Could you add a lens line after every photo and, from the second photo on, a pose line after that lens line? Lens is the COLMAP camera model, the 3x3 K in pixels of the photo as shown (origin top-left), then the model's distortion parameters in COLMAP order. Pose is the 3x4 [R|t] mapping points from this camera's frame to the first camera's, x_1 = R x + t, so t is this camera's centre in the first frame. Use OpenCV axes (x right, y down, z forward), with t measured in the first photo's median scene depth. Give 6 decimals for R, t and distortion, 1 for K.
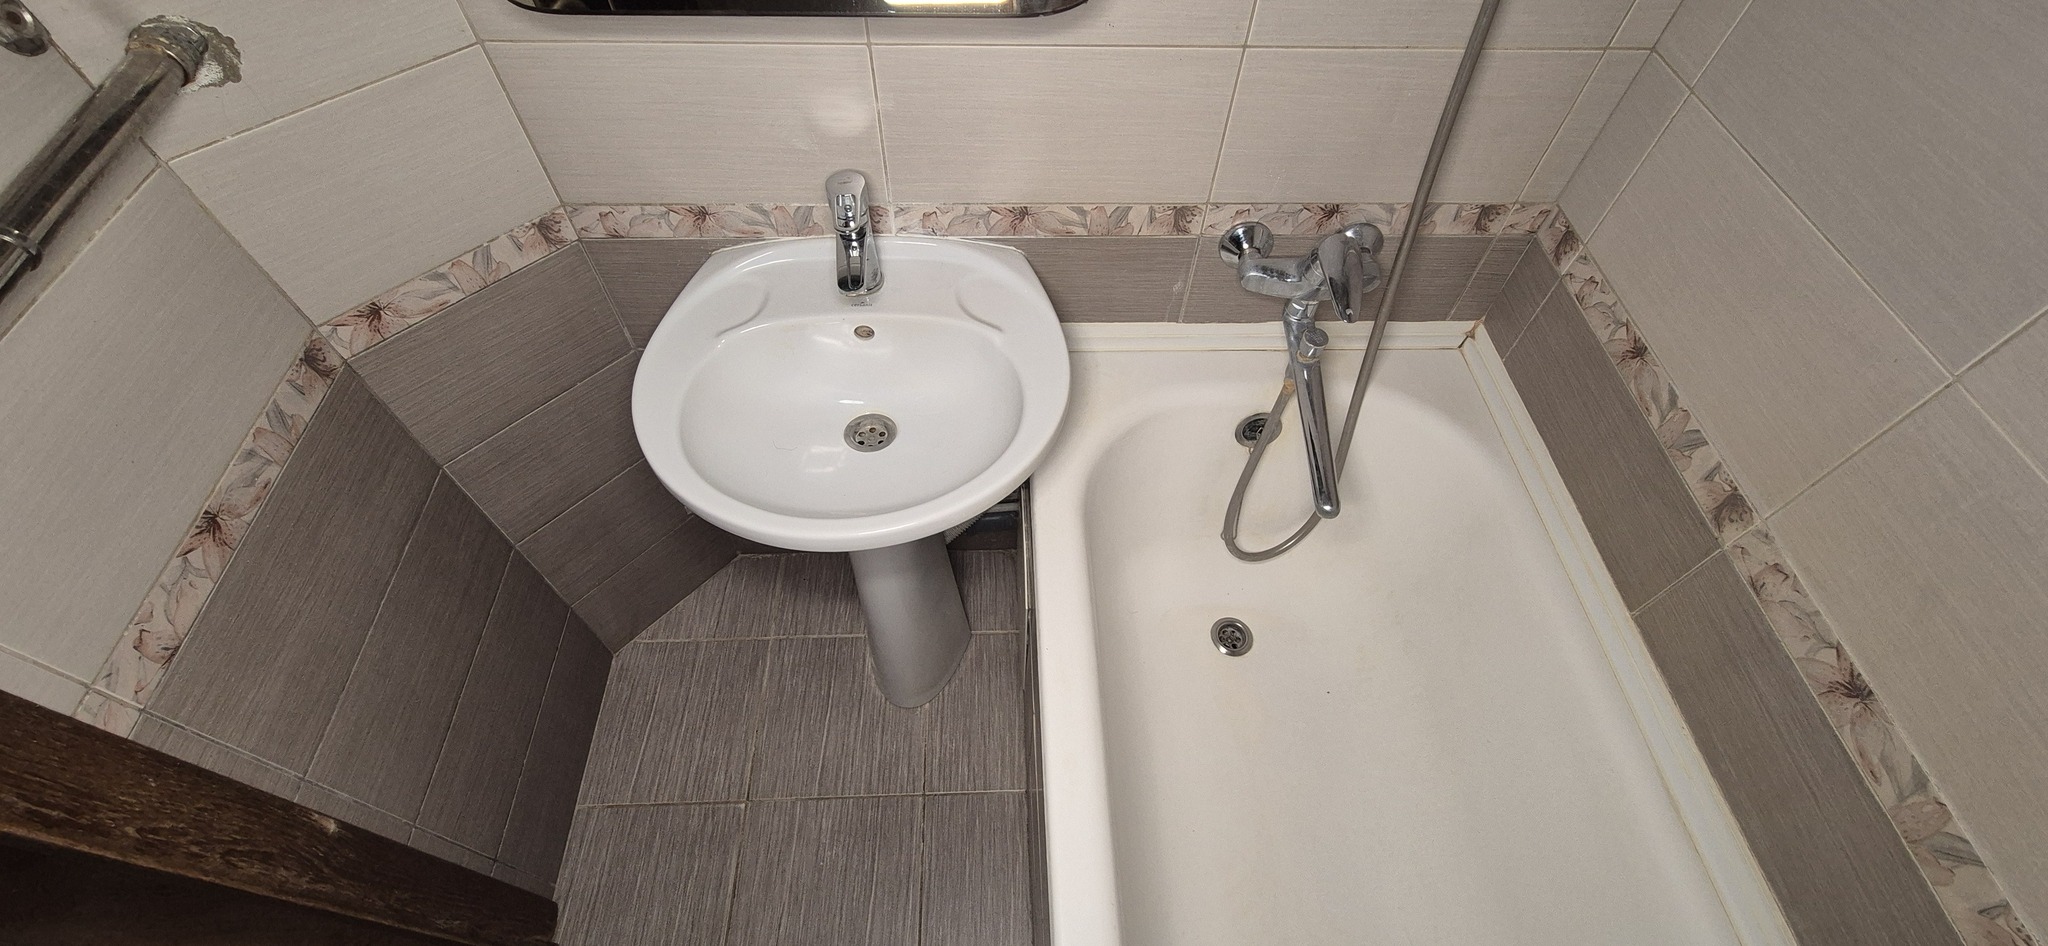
lens RADIAL K [[839.9, 0, 1027.8], [0, 839.9, 482.0], [0, 0, 1]] dist [-0.002281, 0.001018]
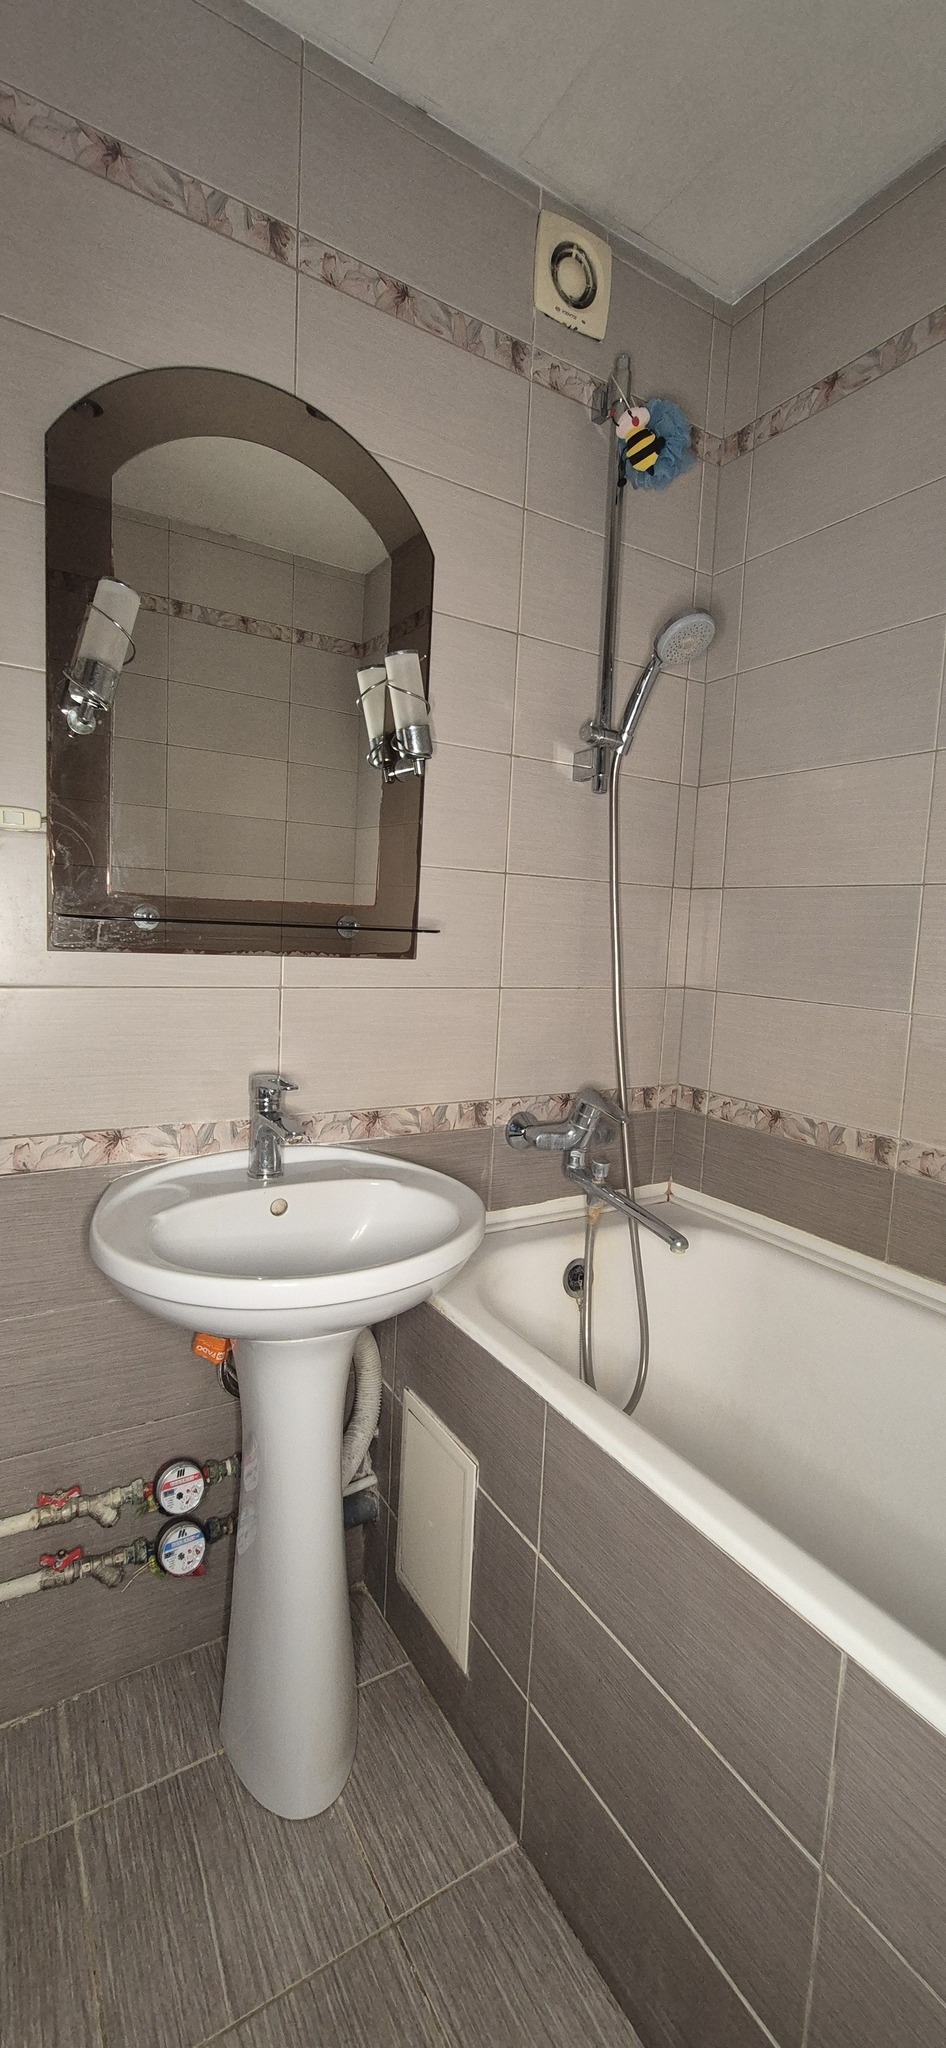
lens RADIAL K [[839.9, 0, 481.7], [0, 839.9, 1015.3], [0, 0, 1]] dist [-0.002281, 0.001018]
pose [[0.869892, -0.042156, 0.491438, -0.492089], [0.388970, 0.671290, -0.630929, 0.457245], [-0.303300, 0.739995, 0.600347, 0.050041]]
